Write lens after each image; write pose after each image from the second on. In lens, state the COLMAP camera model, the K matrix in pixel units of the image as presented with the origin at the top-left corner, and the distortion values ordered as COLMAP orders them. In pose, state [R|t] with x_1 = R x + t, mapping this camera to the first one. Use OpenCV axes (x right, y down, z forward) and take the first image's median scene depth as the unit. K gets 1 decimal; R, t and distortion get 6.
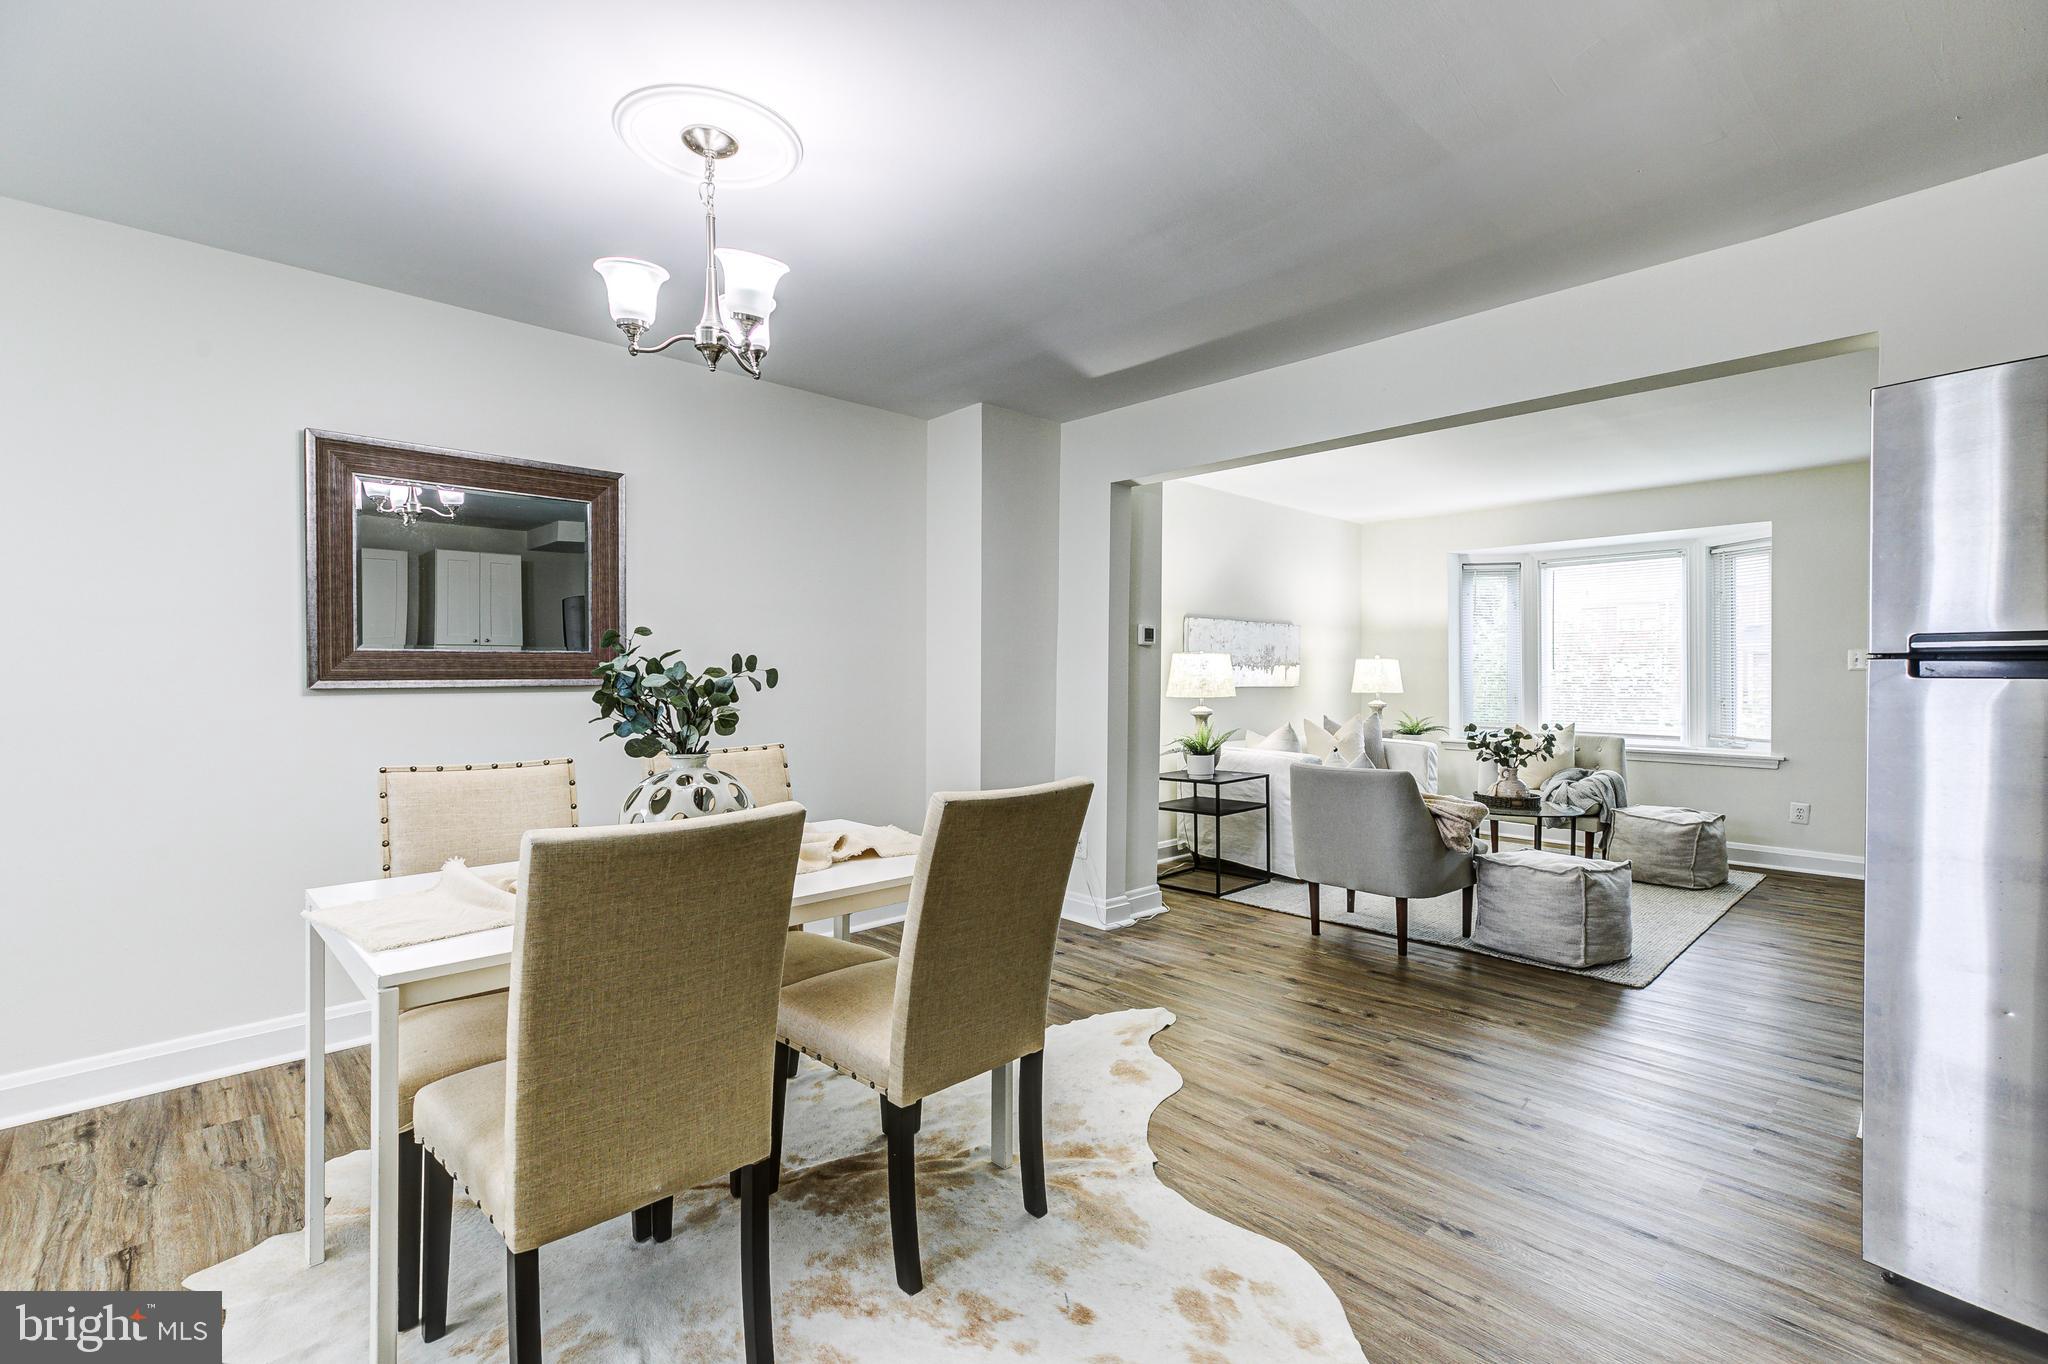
lens RADIAL K [[928.2, 0, 1027.4], [0, 928.2, 669.5], [0, 0, 1]] dist [0.008323, -0.000610]
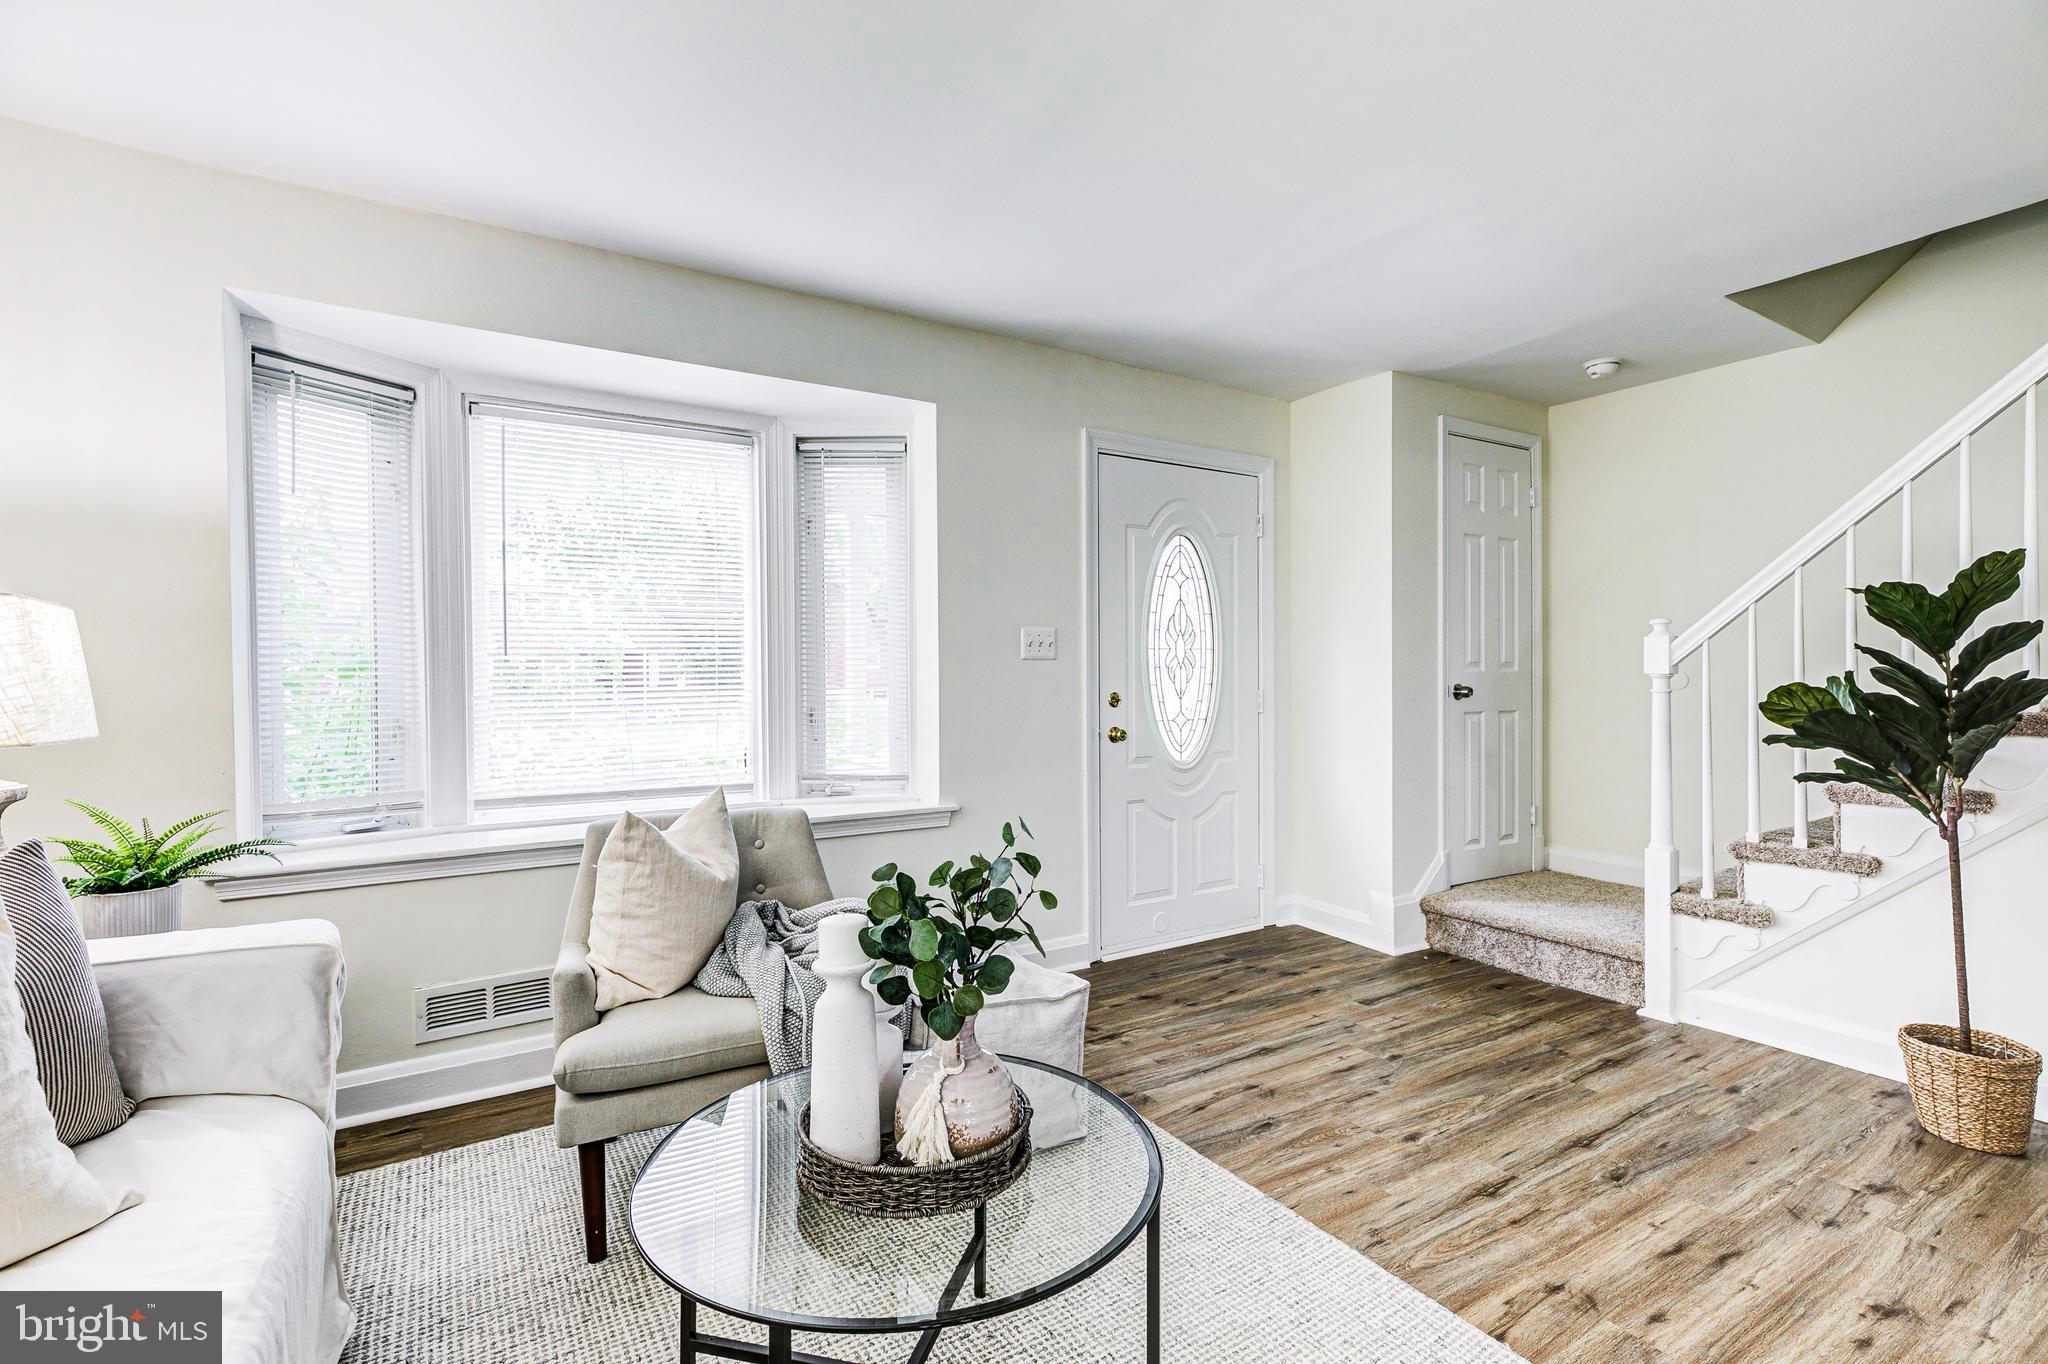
lens RADIAL K [[928.2, 0, 1027.4], [0, 928.2, 669.5], [0, 0, 1]] dist [0.008323, -0.000610]
pose [[0.202301, -0.003284, 0.979318, 0.197653], [0.004355, 0.999988, 0.002454, 0.005481], [-0.979314, 0.003768, 0.202313, 0.681193]]
